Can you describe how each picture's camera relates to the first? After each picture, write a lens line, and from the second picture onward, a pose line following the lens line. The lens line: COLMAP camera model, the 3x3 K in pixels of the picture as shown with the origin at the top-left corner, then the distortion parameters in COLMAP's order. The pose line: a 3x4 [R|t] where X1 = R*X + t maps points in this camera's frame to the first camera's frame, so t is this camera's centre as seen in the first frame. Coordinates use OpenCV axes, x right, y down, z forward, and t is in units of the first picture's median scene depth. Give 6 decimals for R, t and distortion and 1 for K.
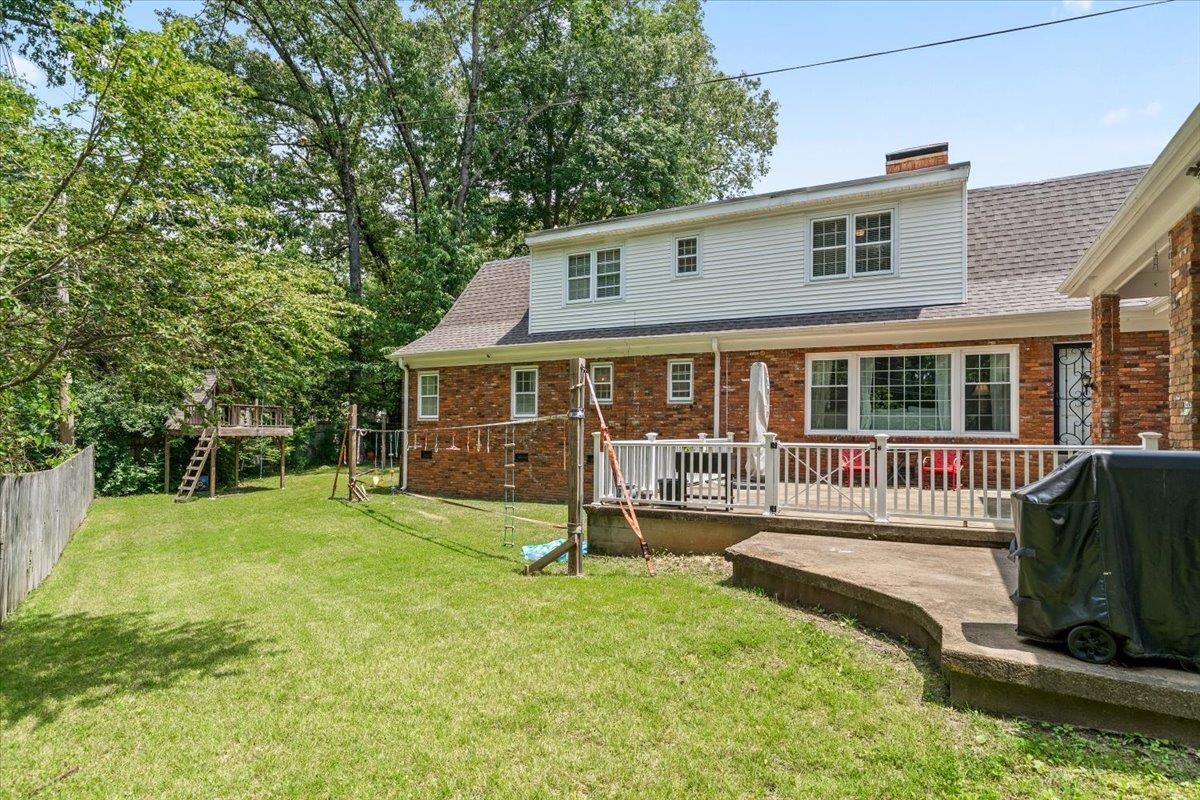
lens RADIAL K [[620.5, 0, 601.1], [0, 620.5, 414.0], [0, 0, 1]] dist [-0.000418, -0.000518]
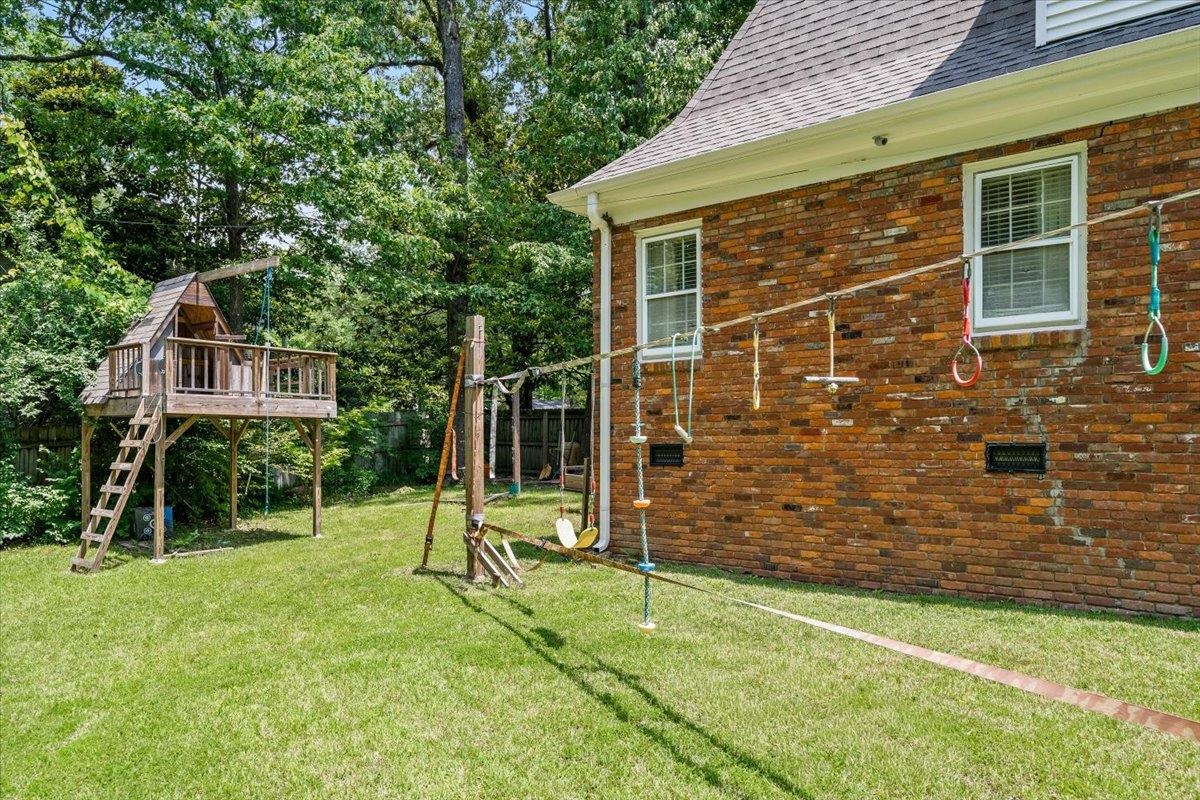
lens RADIAL K [[829.9, 0, 597.2], [0, 829.9, 430.6], [0, 0, 1]] dist [-0.003423, 0.001170]
pose [[0.980968, -0.008063, -0.194004, -0.223319], [0.009848, 0.999918, 0.008235, 0.046038], [0.193921, -0.009989, 0.980966, 0.509048]]
